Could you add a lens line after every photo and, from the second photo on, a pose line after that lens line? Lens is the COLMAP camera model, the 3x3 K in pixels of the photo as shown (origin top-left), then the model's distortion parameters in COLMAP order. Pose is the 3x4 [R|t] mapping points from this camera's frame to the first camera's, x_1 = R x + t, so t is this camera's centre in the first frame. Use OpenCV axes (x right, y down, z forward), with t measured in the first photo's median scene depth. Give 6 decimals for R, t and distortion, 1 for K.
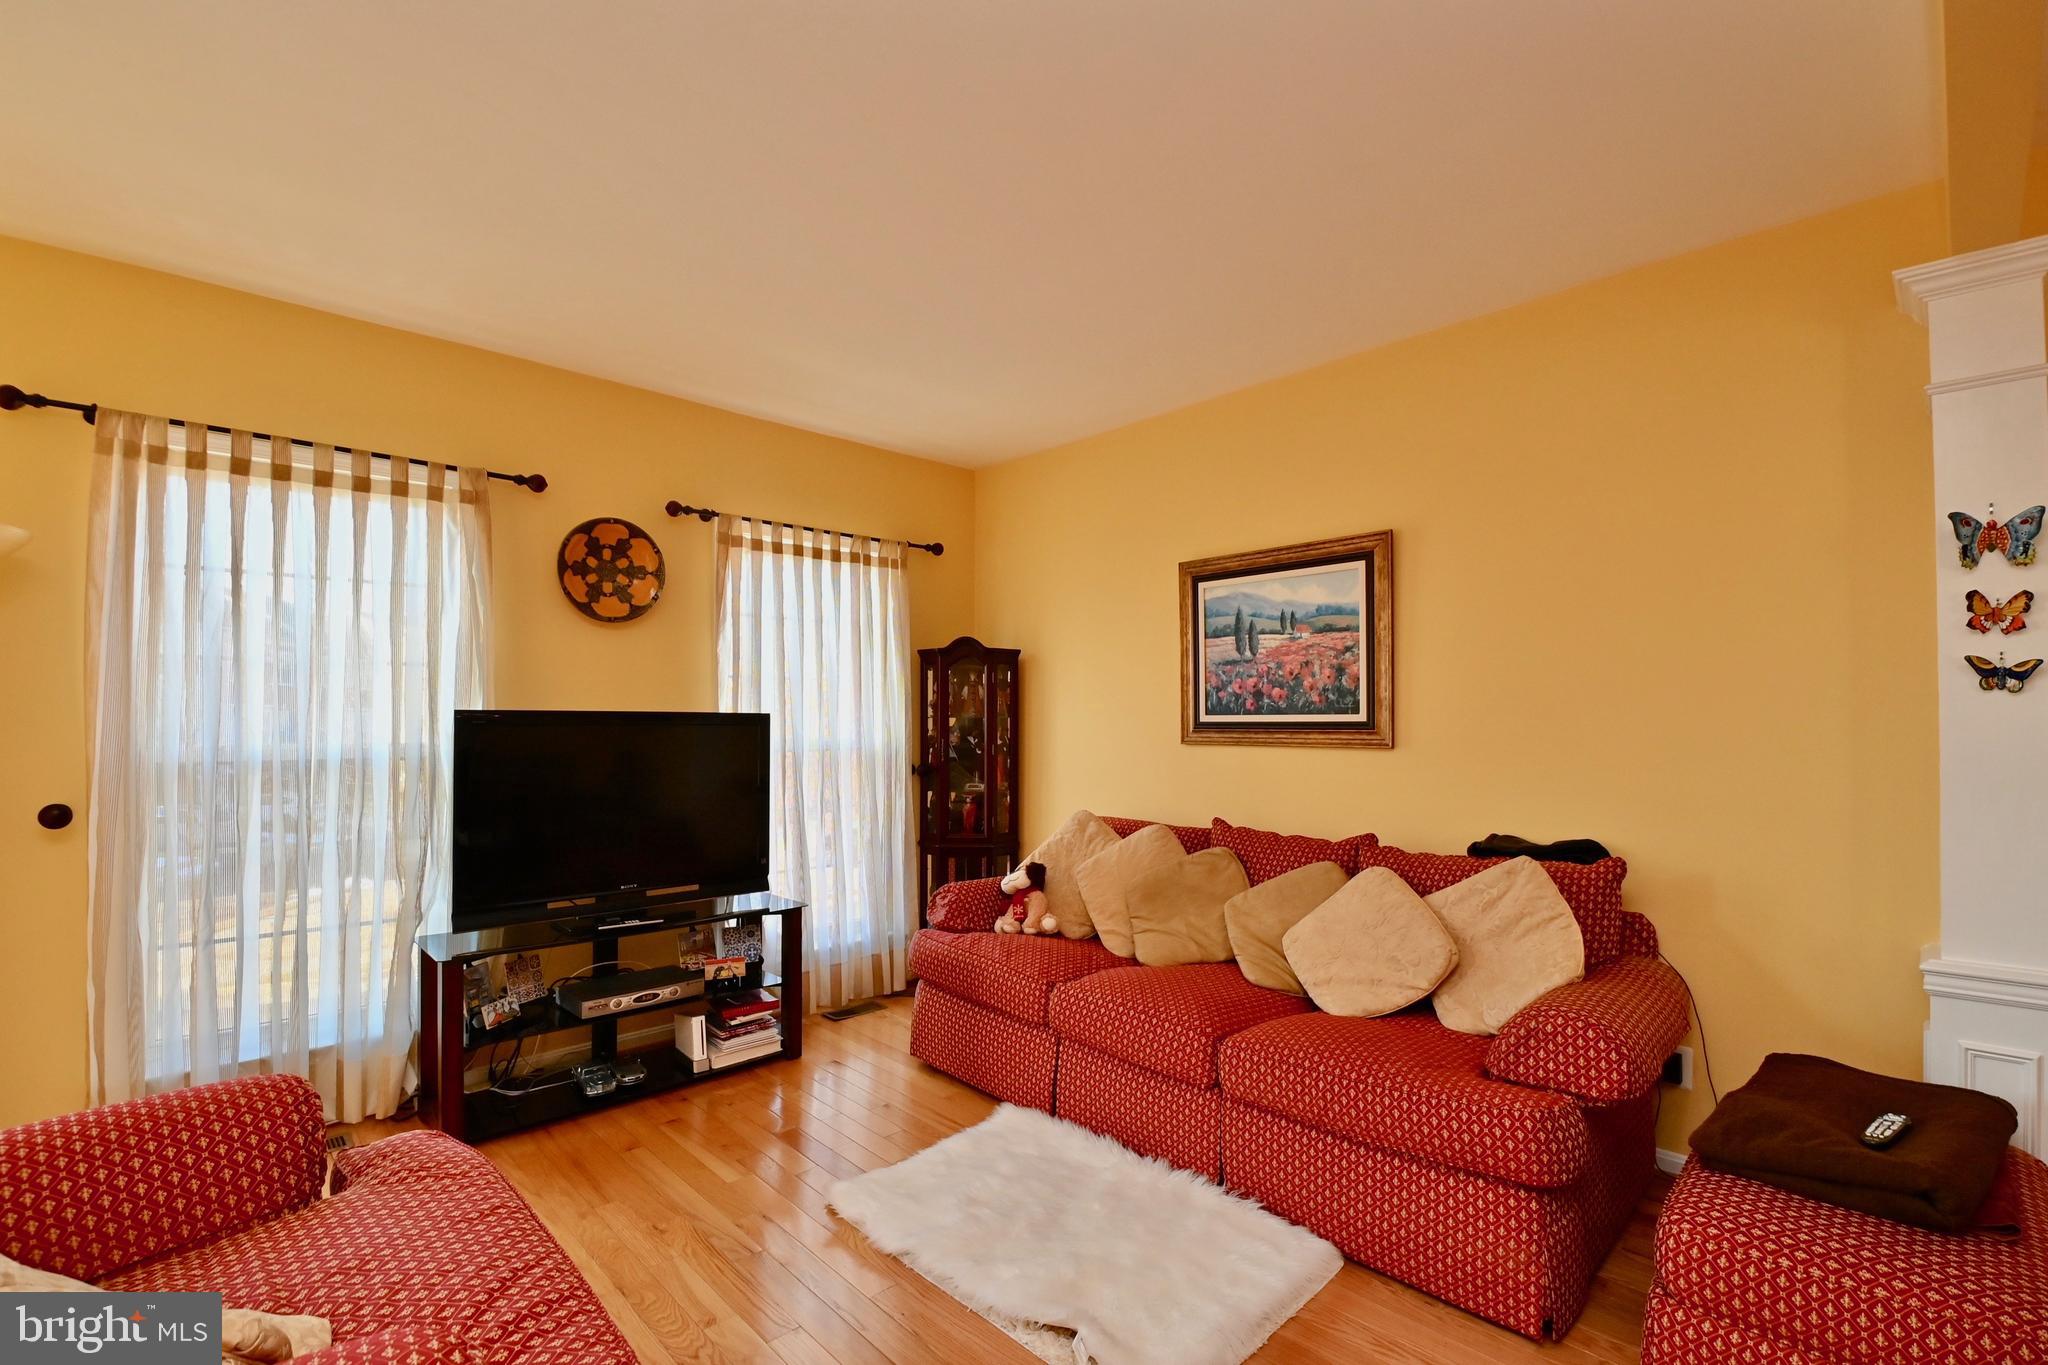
lens RADIAL K [[897.8, 0, 1045.8], [0, 897.8, 697.4], [0, 0, 1]] dist [0.010268, -0.016813]
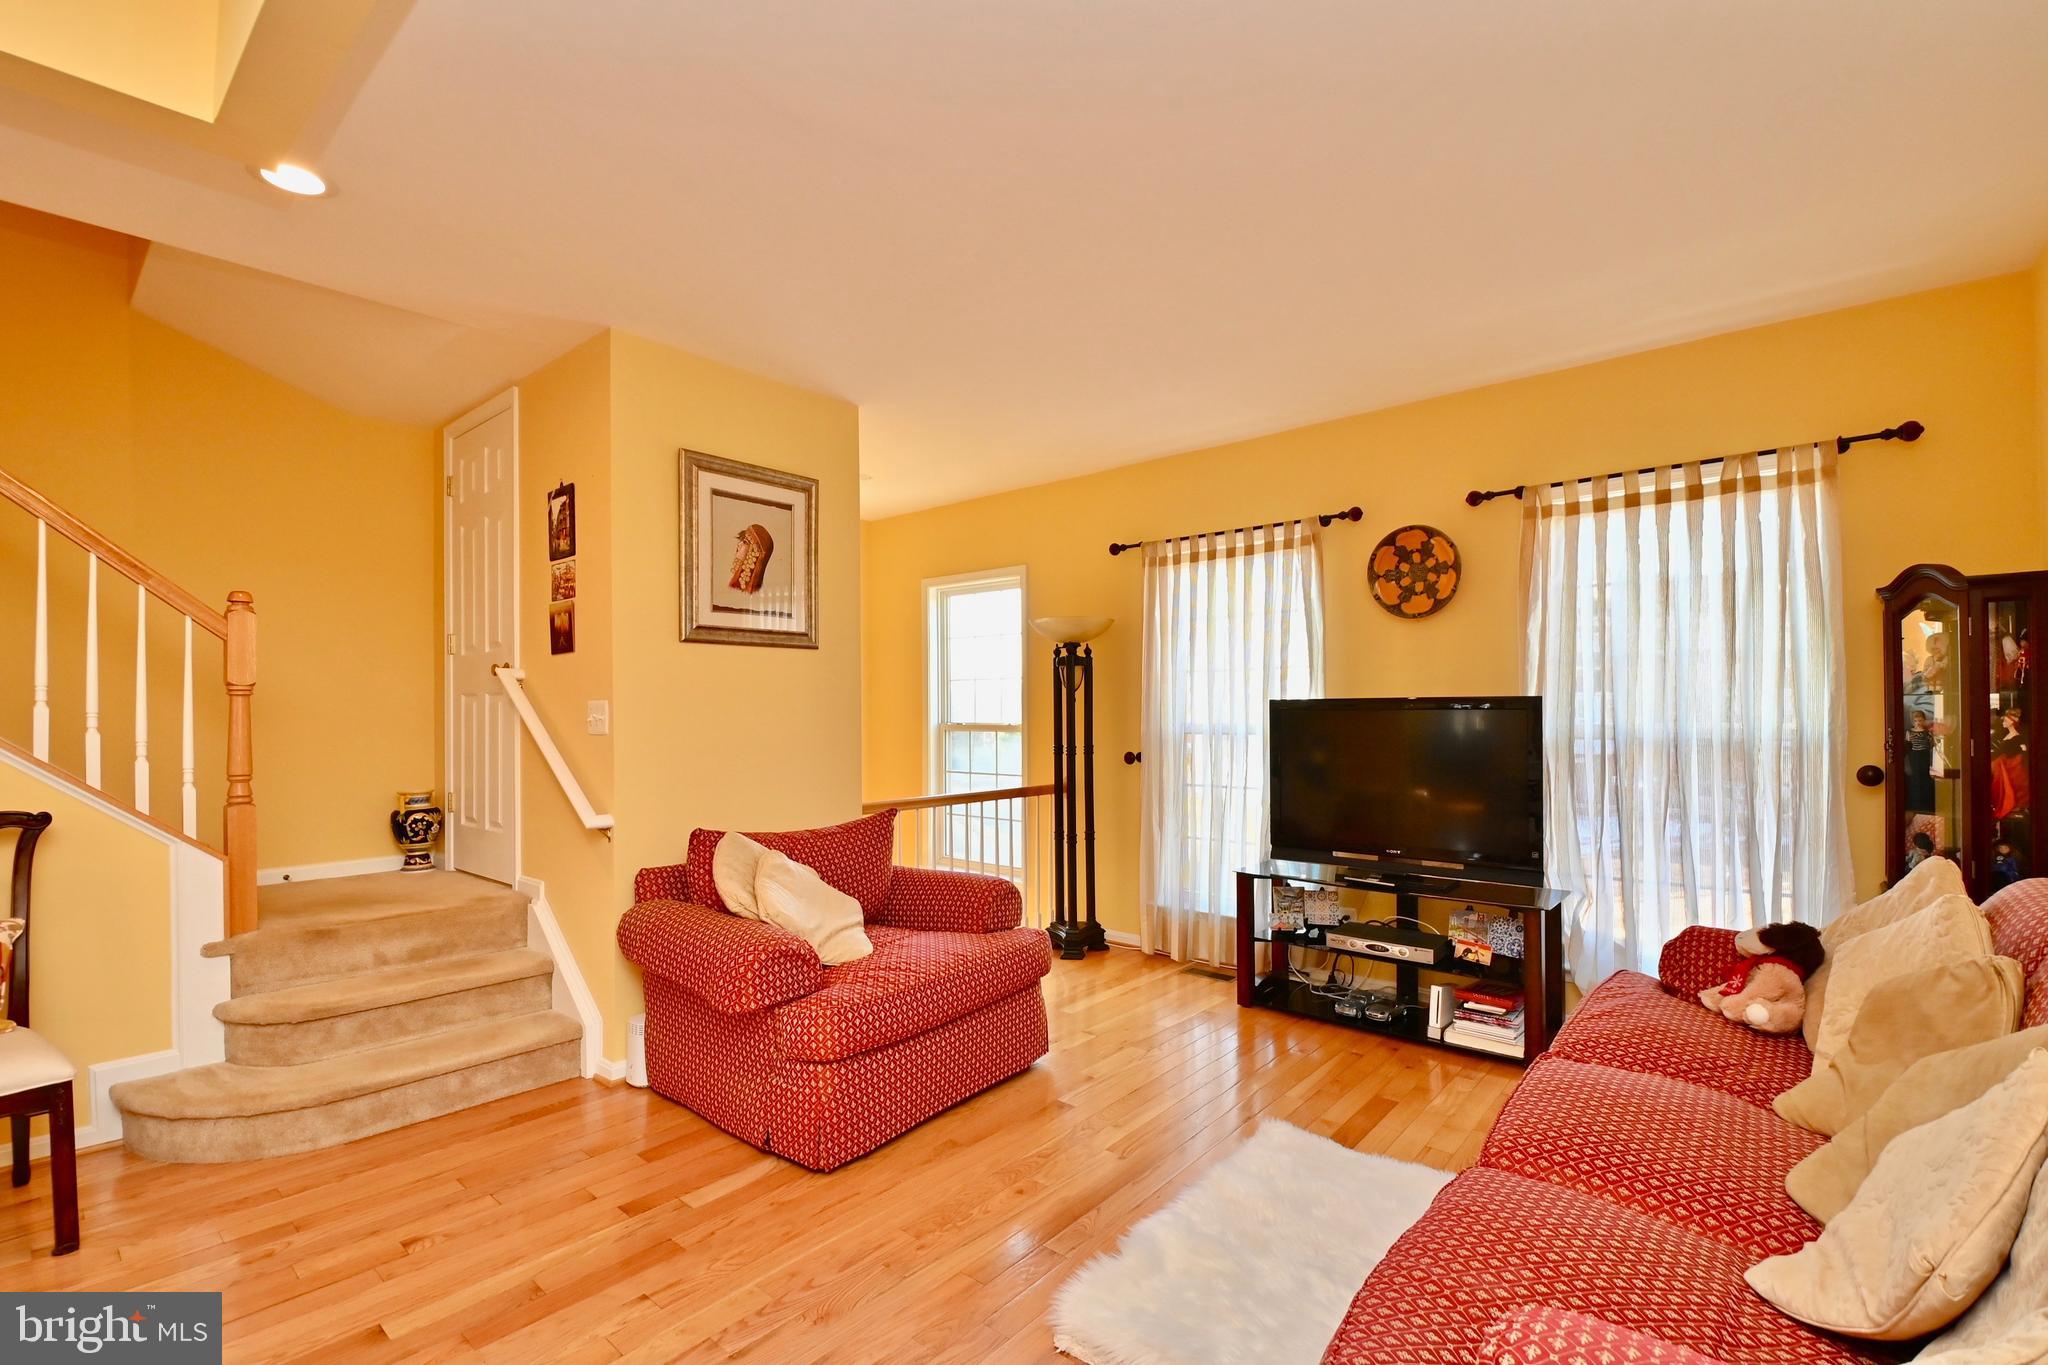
lens RADIAL K [[897.8, 0, 1044.3], [0, 897.8, 702.5], [0, 0, 1]] dist [0.010268, -0.016813]
pose [[0.103693, -0.012154, -0.994535, 0.594172], [0.034592, 0.999364, -0.008607, 0.015527], [0.994008, -0.033510, 0.104047, 0.427750]]
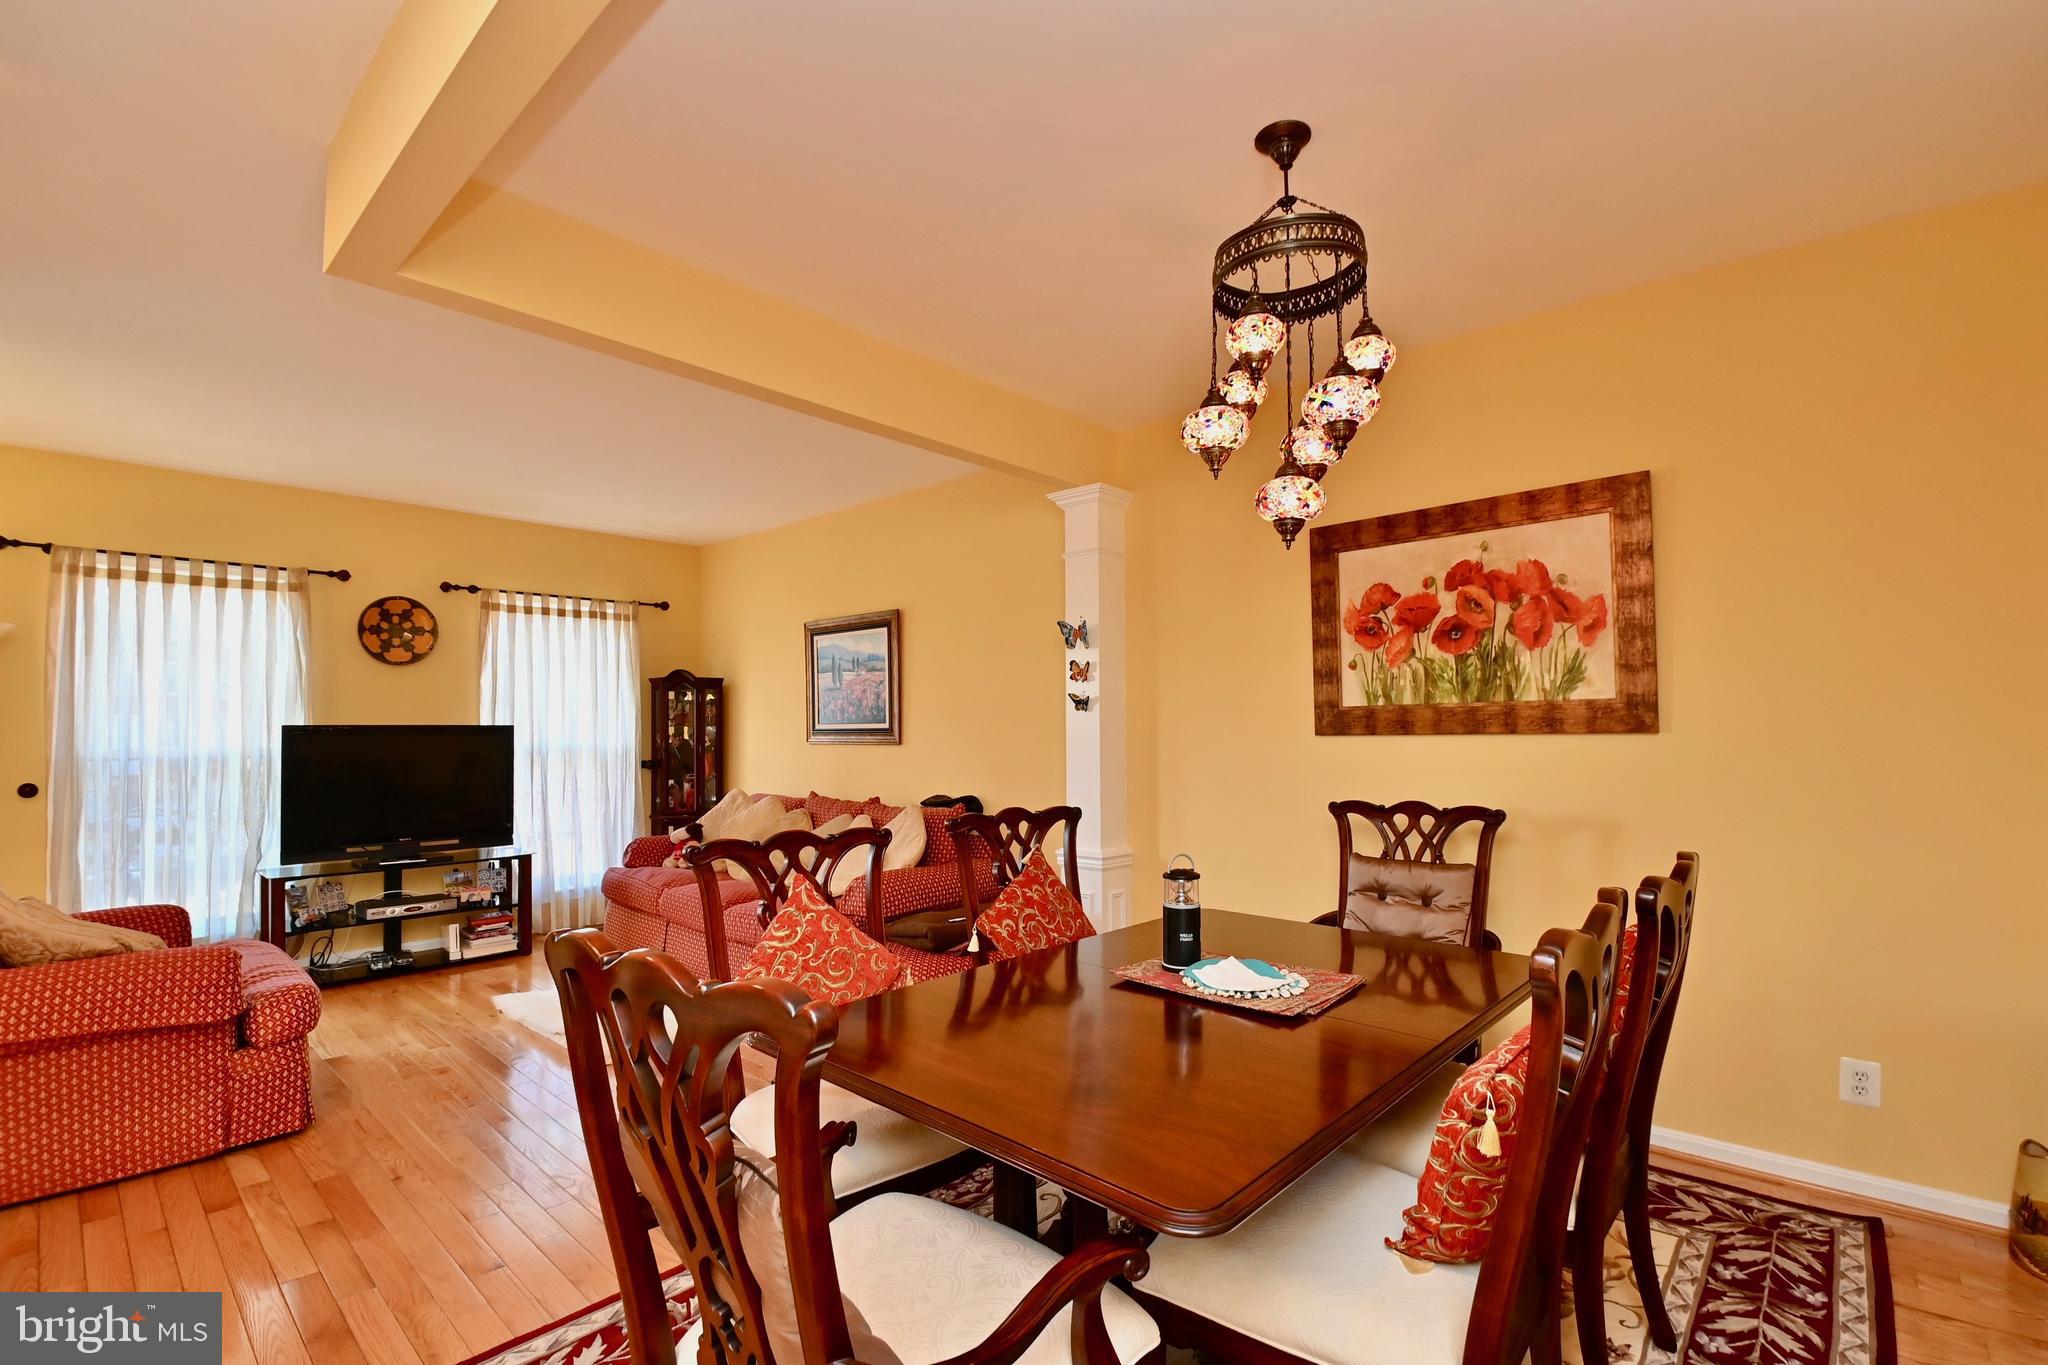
lens RADIAL K [[897.8, 0, 1028.0], [0, 897.8, 700.7], [0, 0, 1]] dist [0.010268, -0.016813]
pose [[0.998229, -0.005393, 0.059245, 0.481131], [0.005581, 0.999980, -0.003005, -0.014826], [-0.059227, 0.003330, 0.998239, -0.562441]]
